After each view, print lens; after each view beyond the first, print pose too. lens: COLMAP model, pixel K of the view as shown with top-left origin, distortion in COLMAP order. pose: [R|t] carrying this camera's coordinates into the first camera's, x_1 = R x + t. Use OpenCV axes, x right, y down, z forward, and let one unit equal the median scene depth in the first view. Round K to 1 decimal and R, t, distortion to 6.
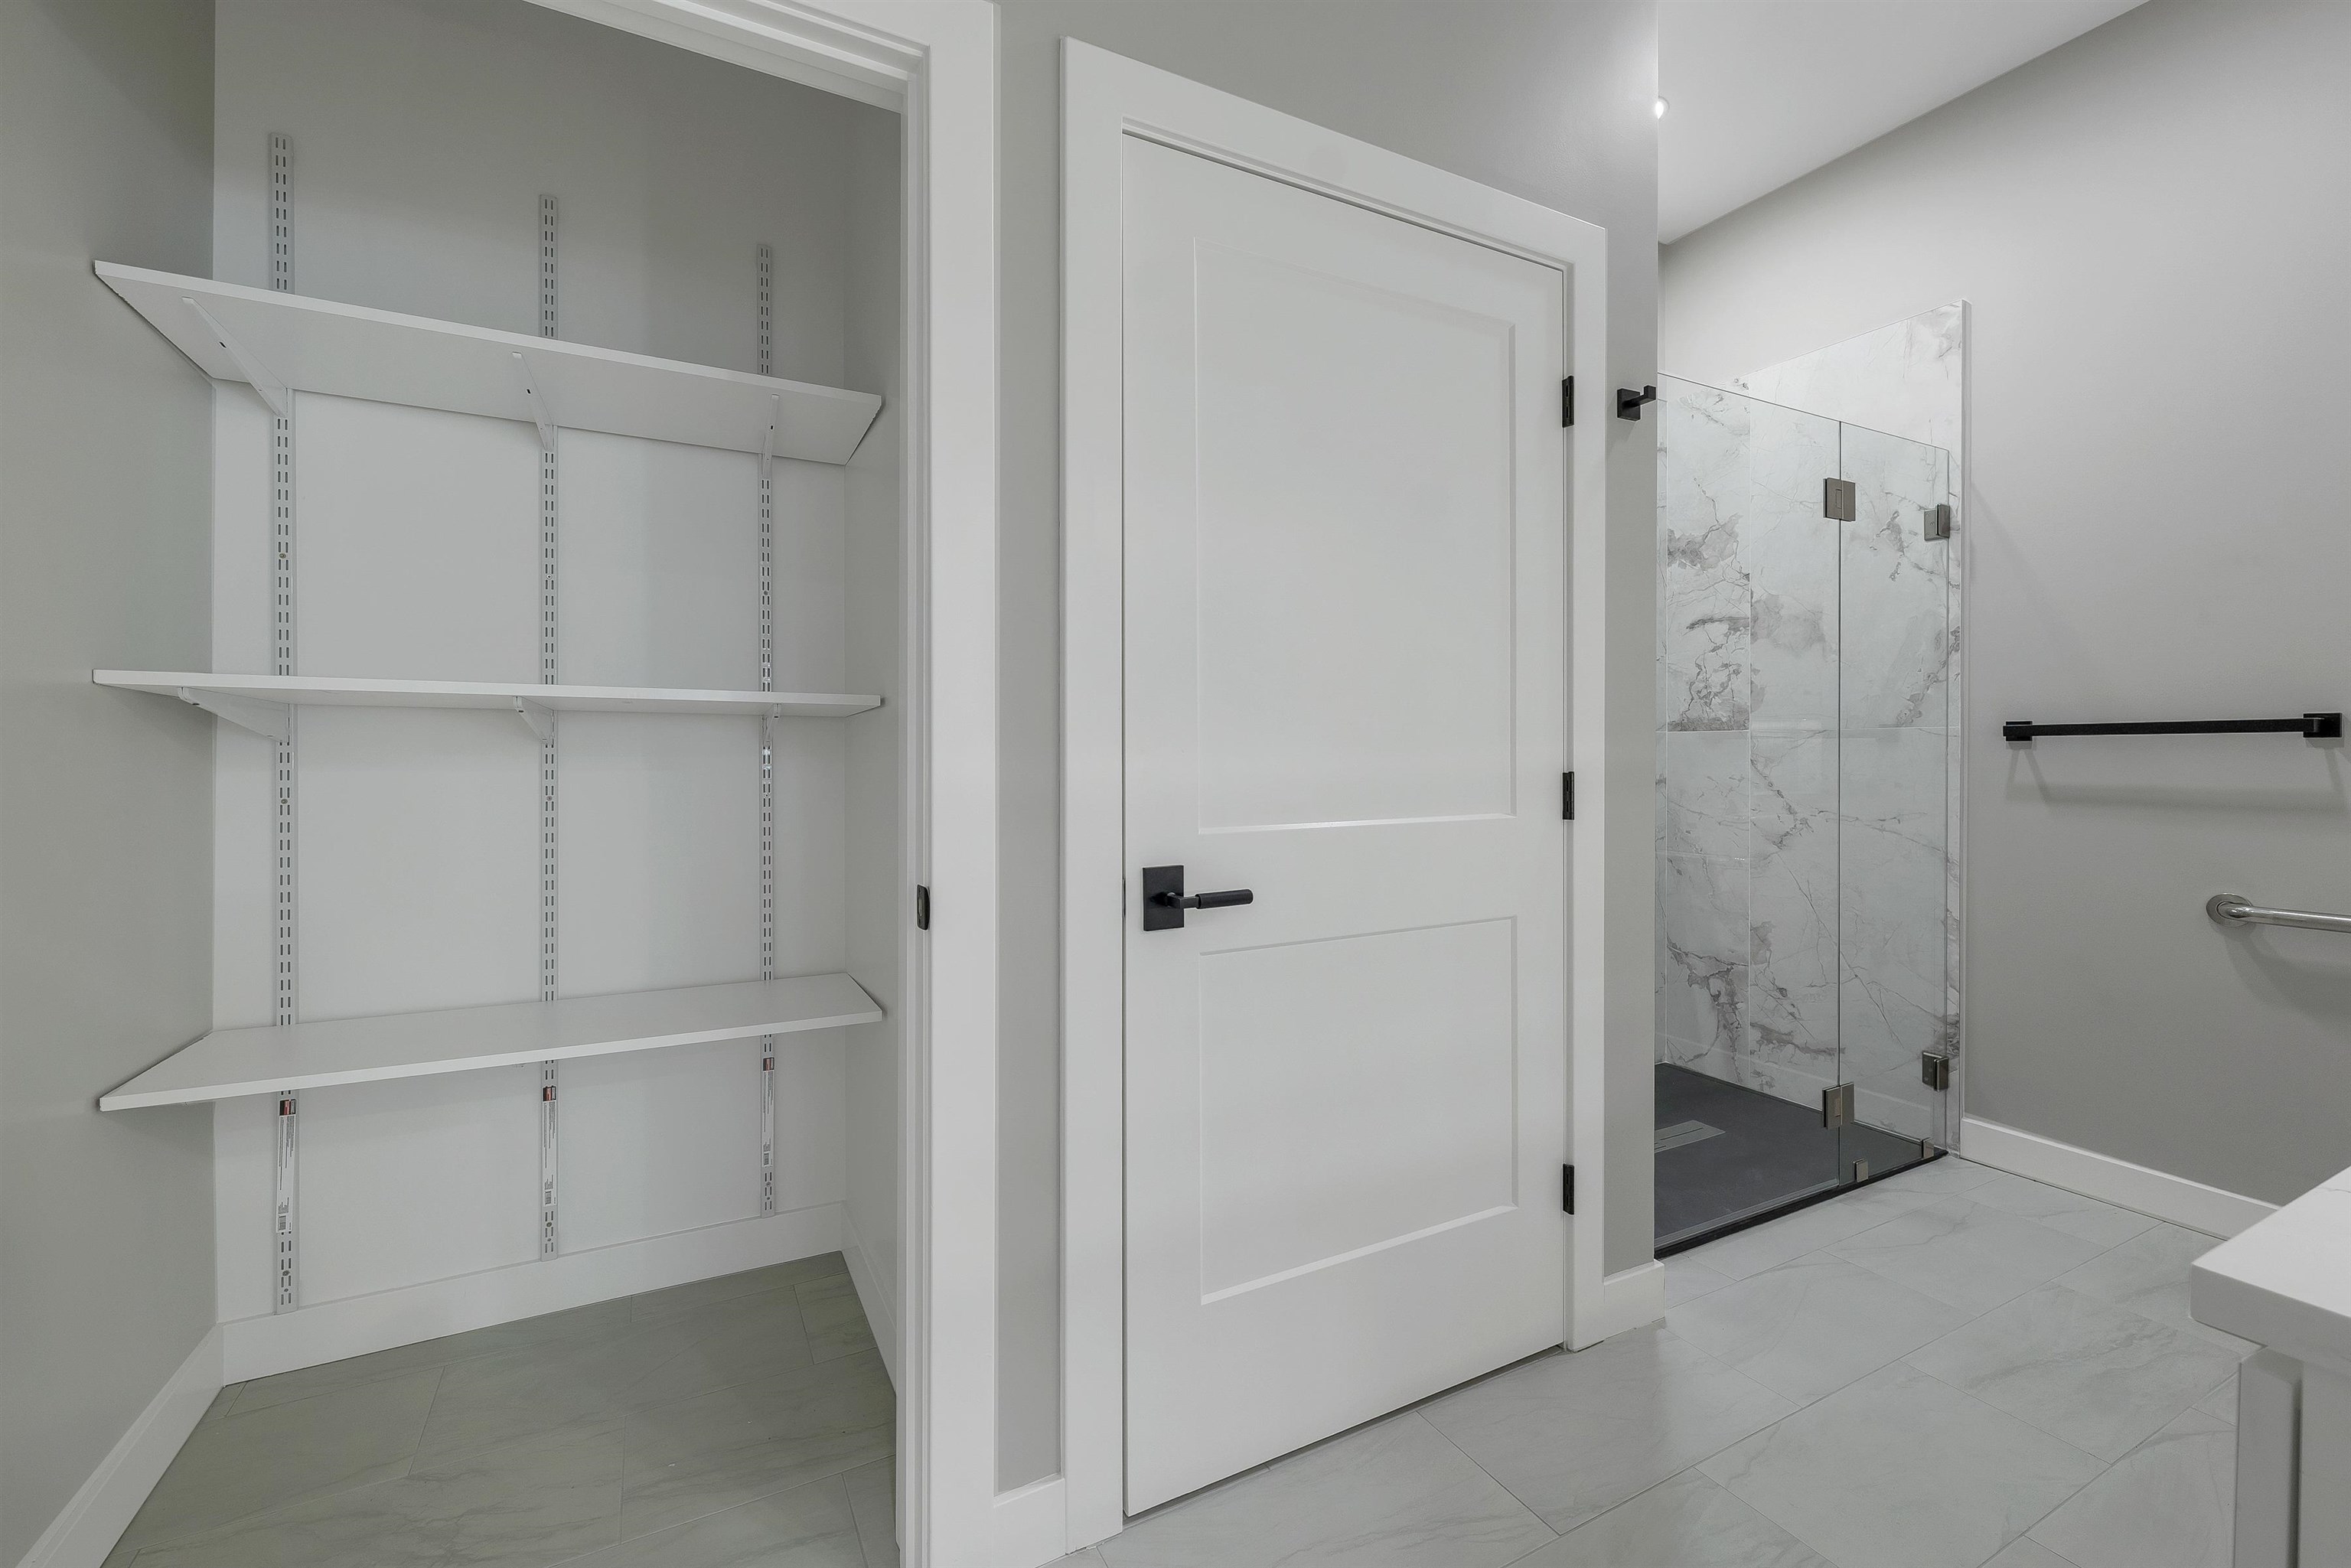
lens RADIAL K [[974.8, 0, 1173.4], [0, 974.8, 767.7], [0, 0, 1]] dist [-0.003477, -0.000130]
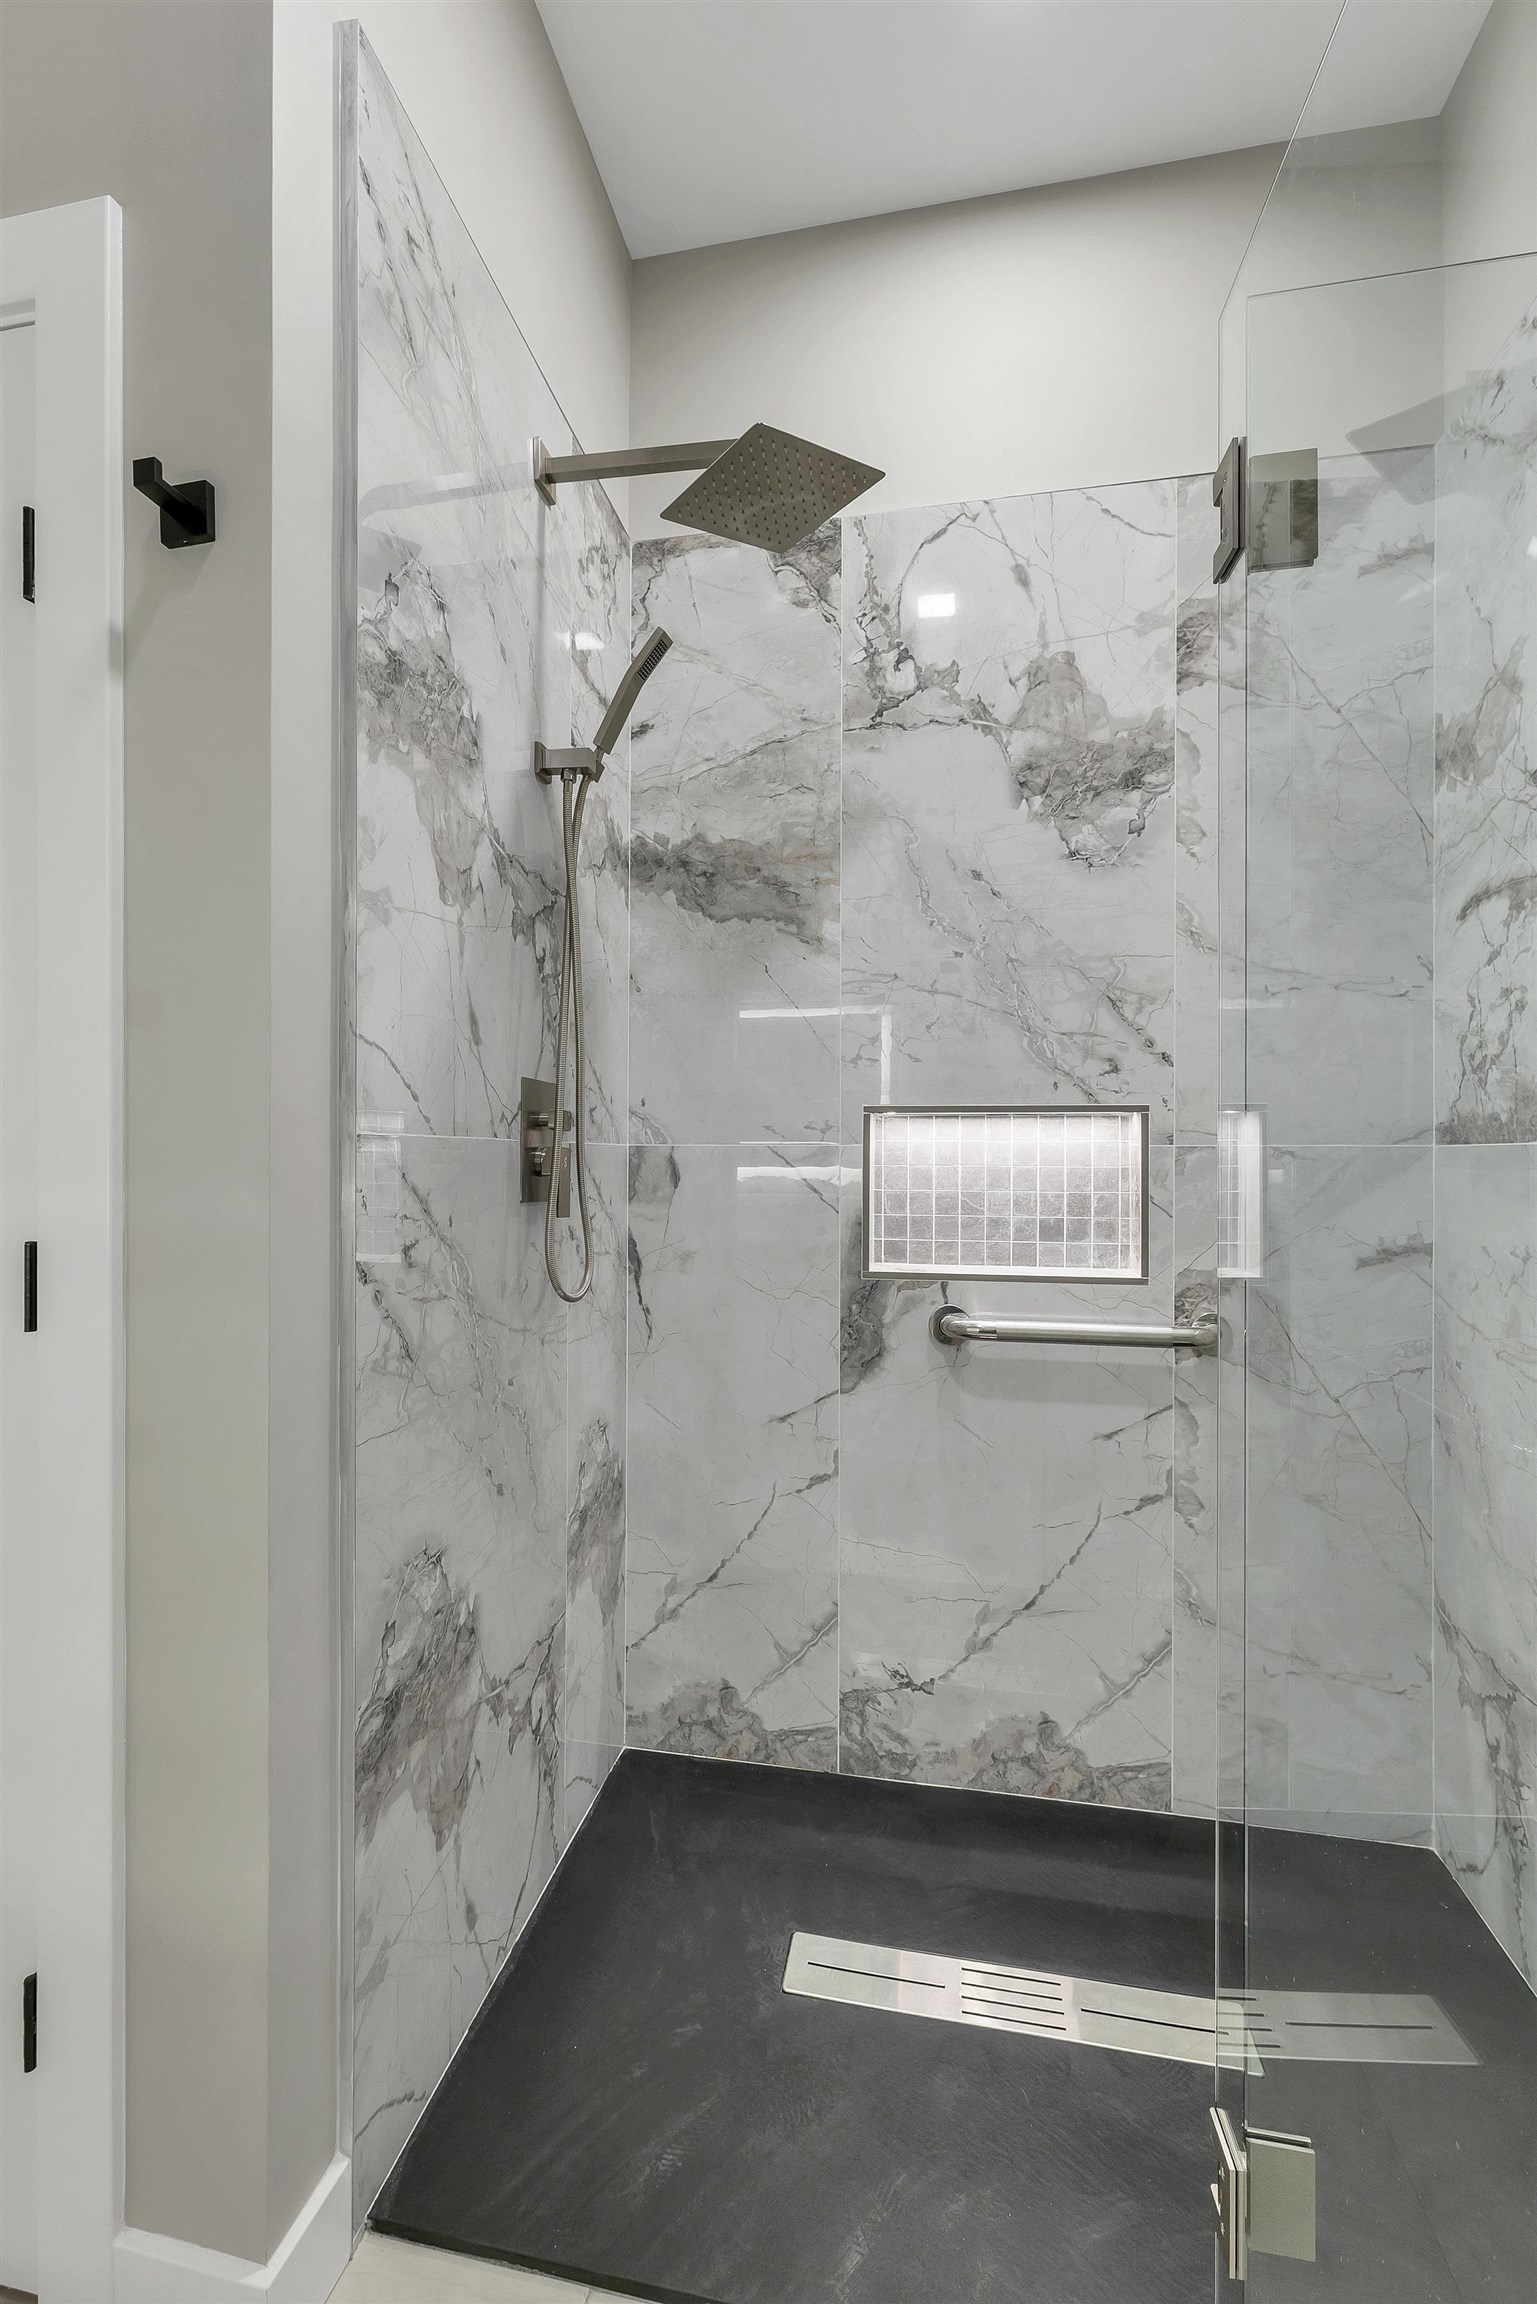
lens RADIAL K [[955.3, 0, 767.6], [0, 955.3, 1159.5], [0, 0, 1]] dist [-0.003477, -0.000130]
pose [[0.765906, 0.008206, -0.642900, 0.581613], [-0.013545, 0.999903, -0.003373, -0.024861], [0.642810, 0.011291, 0.765943, 0.459706]]
